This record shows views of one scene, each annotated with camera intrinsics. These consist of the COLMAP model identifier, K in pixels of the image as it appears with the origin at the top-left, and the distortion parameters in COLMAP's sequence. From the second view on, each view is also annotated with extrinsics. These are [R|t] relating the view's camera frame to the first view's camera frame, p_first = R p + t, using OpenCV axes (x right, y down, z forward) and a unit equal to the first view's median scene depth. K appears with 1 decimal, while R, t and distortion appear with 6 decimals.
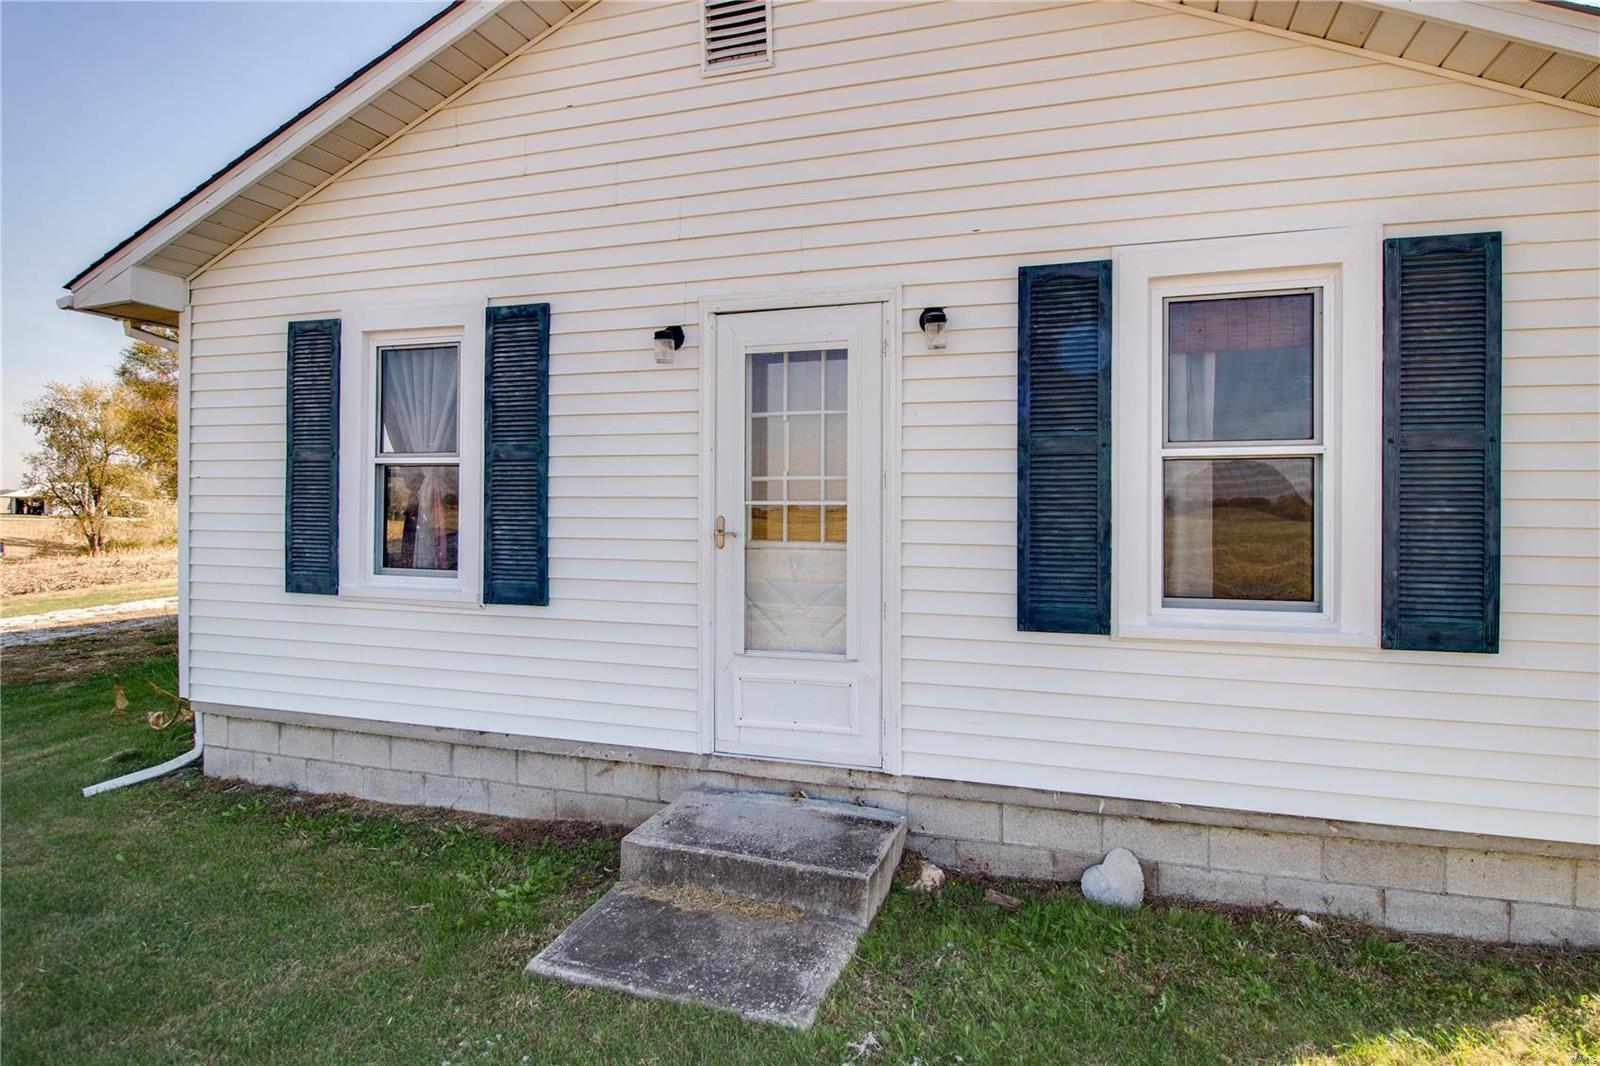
lens RADIAL K [[828.6, 0, 832.5], [0, 828.6, 504.3], [0, 0, 1]] dist [-0.002770, -0.000826]
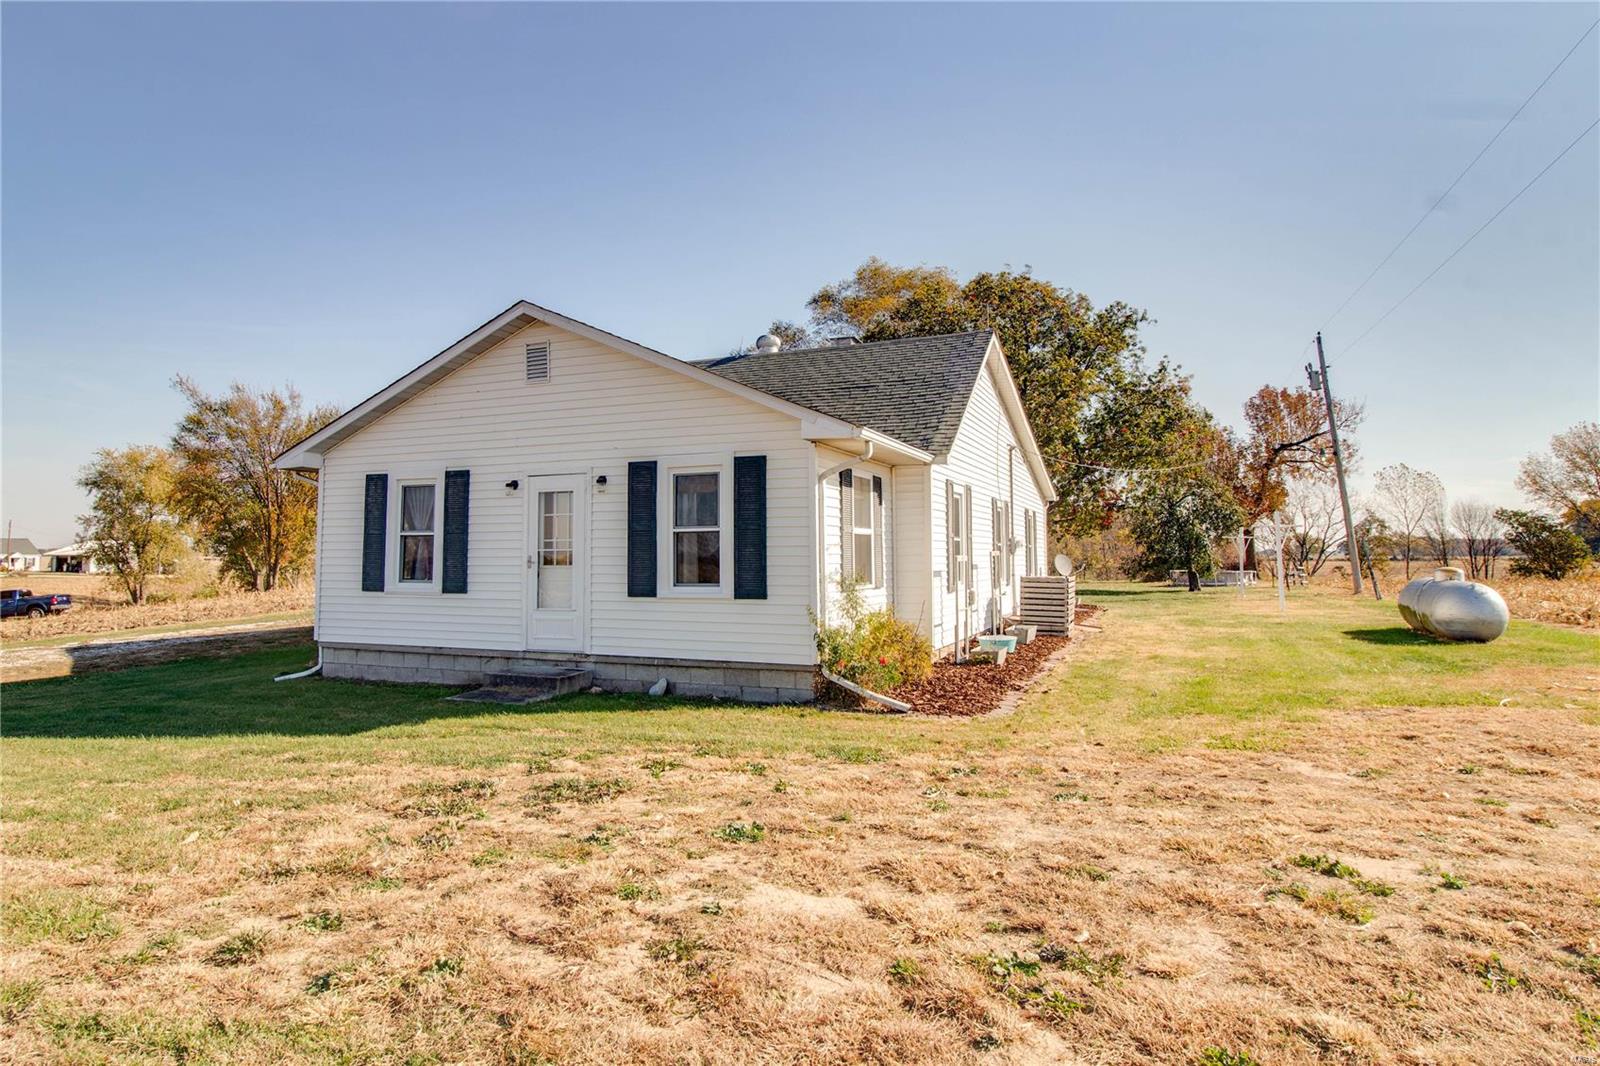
lens RADIAL K [[899.2, 0, 760.8], [0, 899.2, 489.5], [0, 0, 1]] dist [0.003233, 0.000581]
pose [[0.993824, -0.015672, -0.109859, 0.806268], [0.007408, 0.997138, -0.075234, 0.023338], [0.110724, 0.073956, 0.991096, -1.540567]]
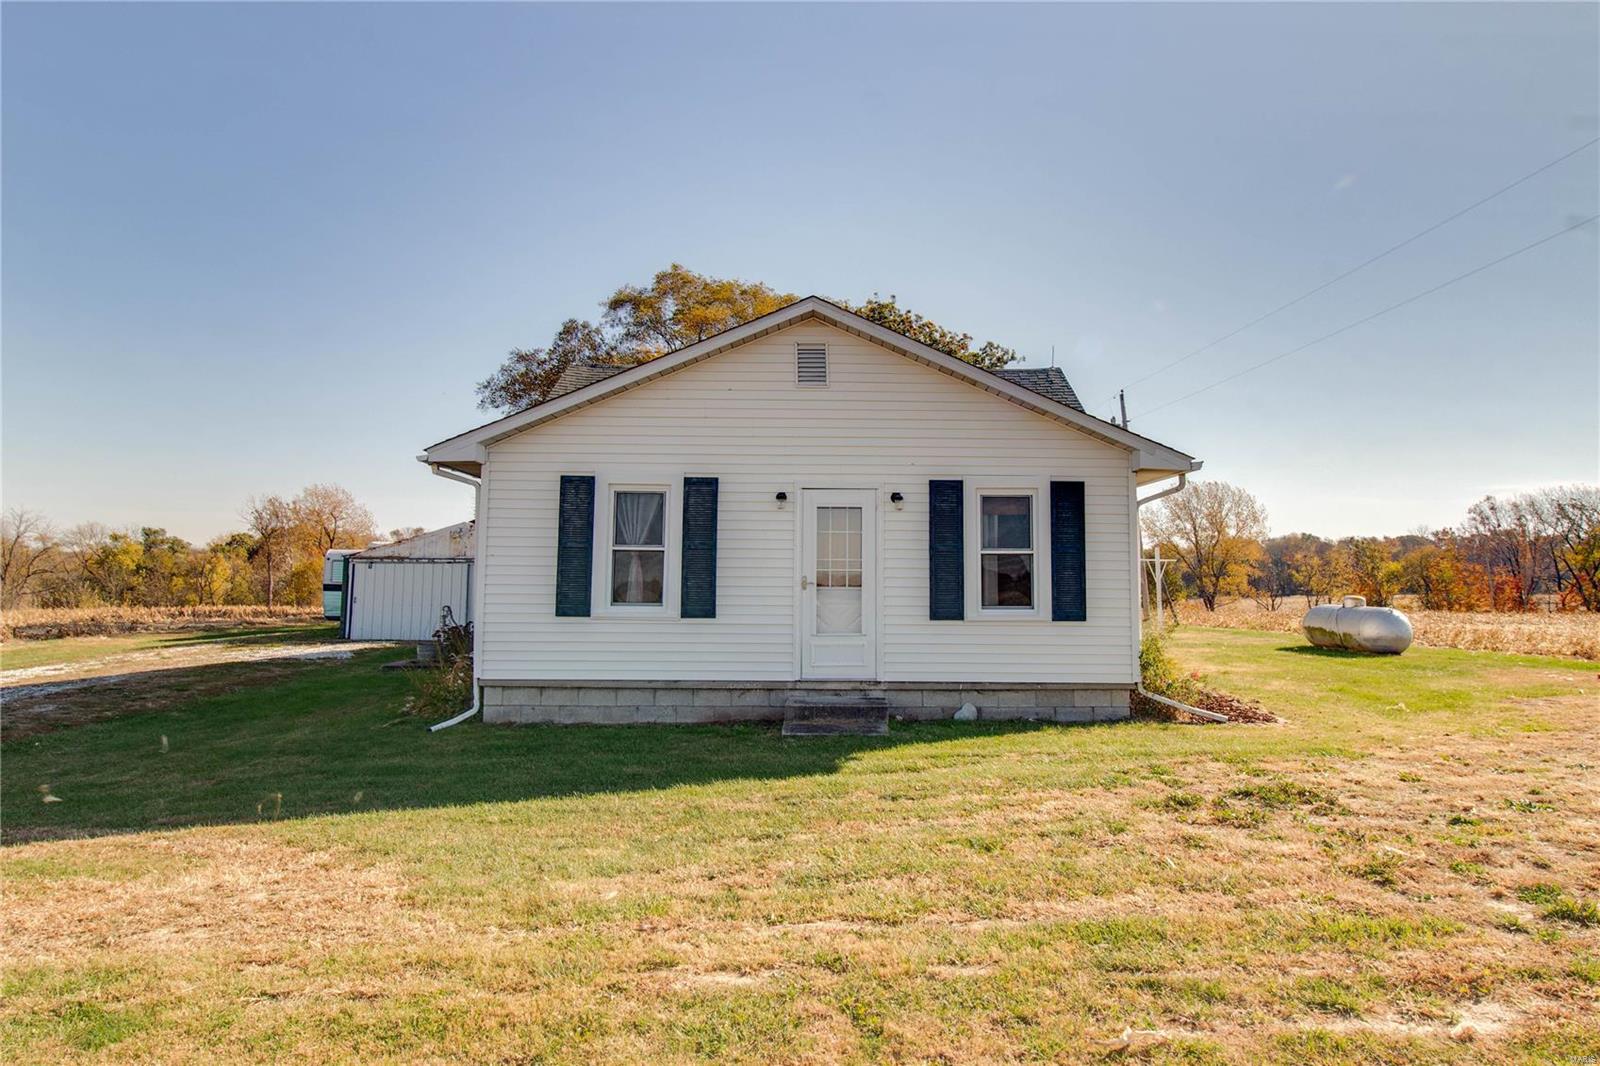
lens RADIAL K [[982.0, 0, 802.6], [0, 982.0, 500.8], [0, 0, 1]] dist [0.000282, -0.000261]
pose [[0.950869, 0.029381, 0.308195, -0.913994], [-0.002665, 0.996227, -0.086750, 0.040751], [-0.309581, 0.081666, 0.947360, -1.490004]]
